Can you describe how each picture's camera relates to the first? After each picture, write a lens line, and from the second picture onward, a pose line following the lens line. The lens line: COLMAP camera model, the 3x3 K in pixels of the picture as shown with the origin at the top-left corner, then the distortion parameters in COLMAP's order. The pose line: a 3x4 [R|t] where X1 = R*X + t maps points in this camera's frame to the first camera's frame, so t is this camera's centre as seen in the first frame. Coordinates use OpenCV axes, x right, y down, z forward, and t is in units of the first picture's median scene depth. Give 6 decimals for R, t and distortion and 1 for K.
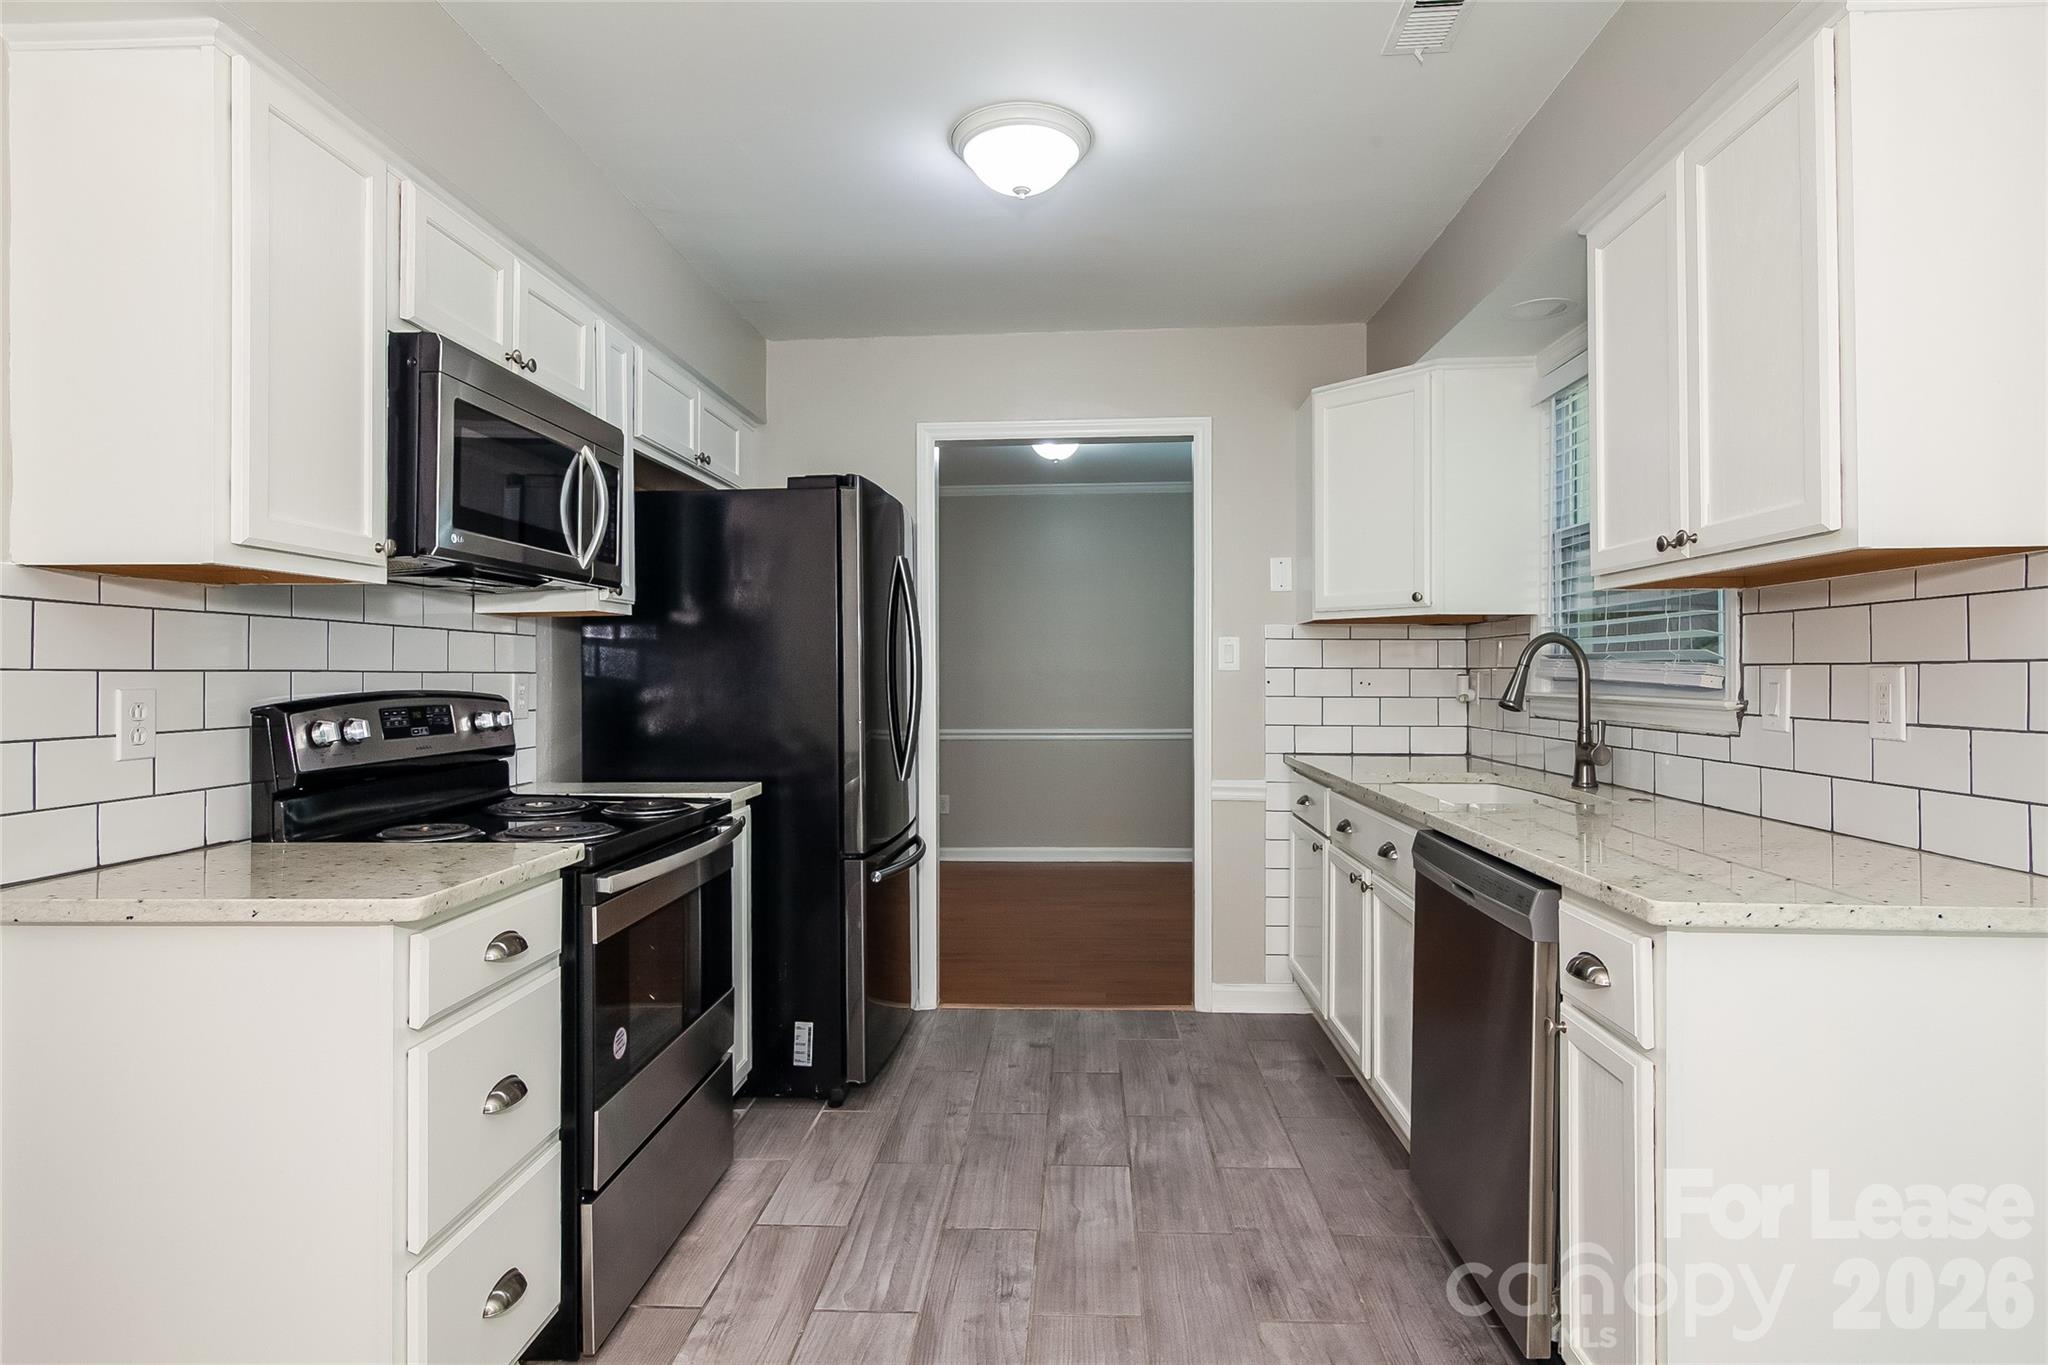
lens RADIAL K [[1071.6, 0, 1026.0], [0, 1071.6, 676.5], [0, 0, 1]] dist [0.009737, -0.002154]
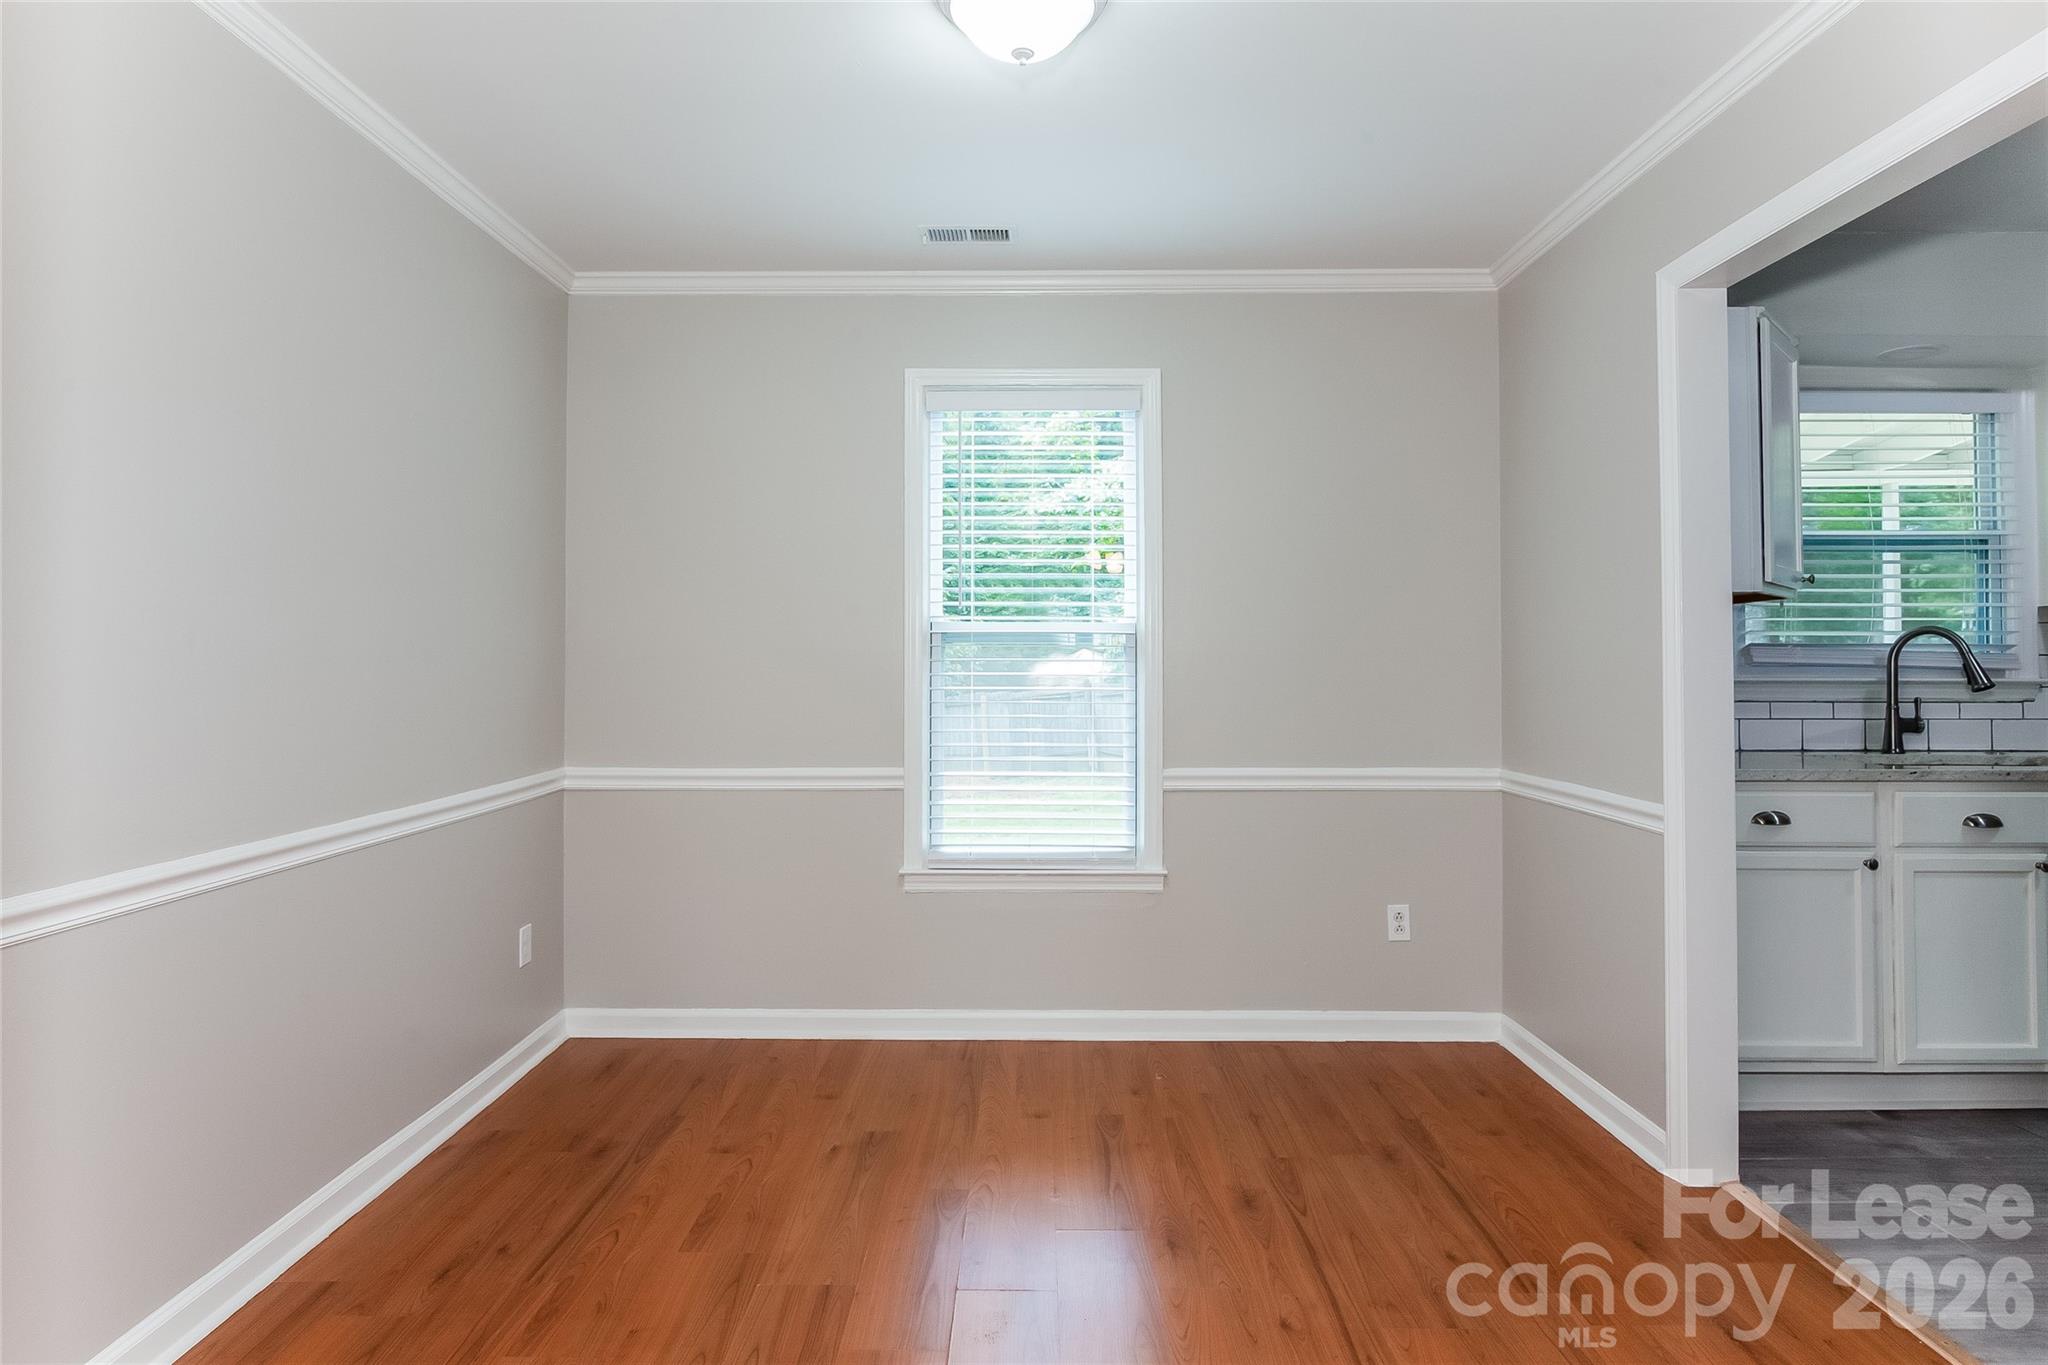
lens RADIAL K [[1071.6, 0, 1026.2], [0, 1071.6, 671.3], [0, 0, 1]] dist [0.009737, -0.002154]
pose [[-0.049693, 0.002077, 0.998762, -0.688473], [-0.000132, 0.999998, -0.002086, 0.012579], [-0.998765, -0.000236, -0.049693, 2.160931]]
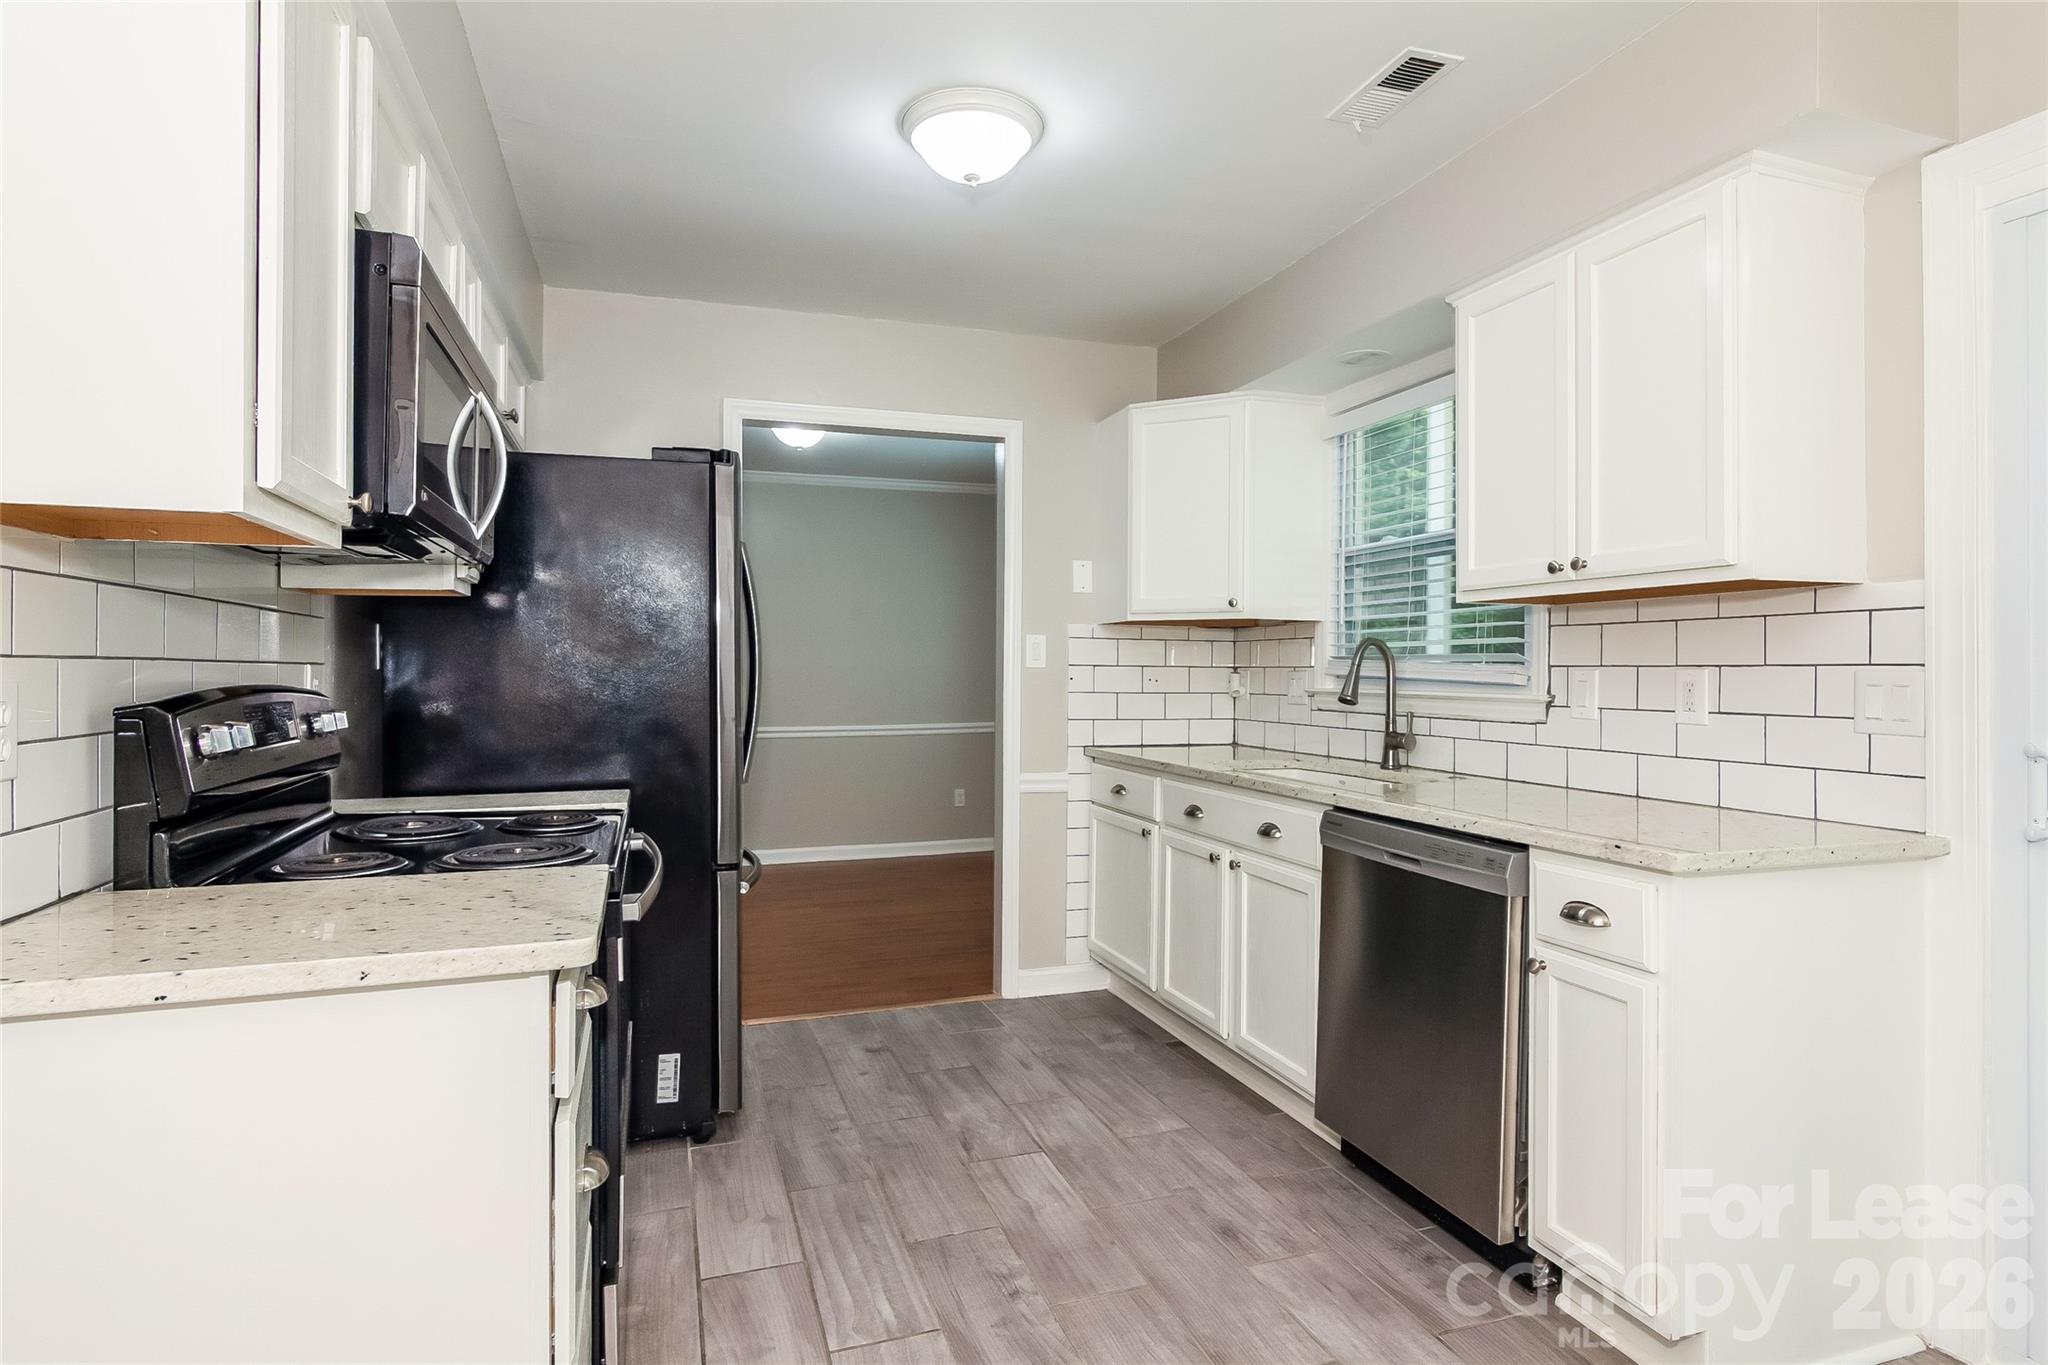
lens RADIAL K [[1071.6, 0, 1029.2], [0, 1071.6, 680.2], [0, 0, 1]] dist [0.009737, -0.002154]
pose [[0.927092, 0.003279, 0.374819, -0.305554], [-0.005878, 0.999966, 0.005790, 0.001276], [-0.374788, -0.007571, 0.927080, 0.060710]]
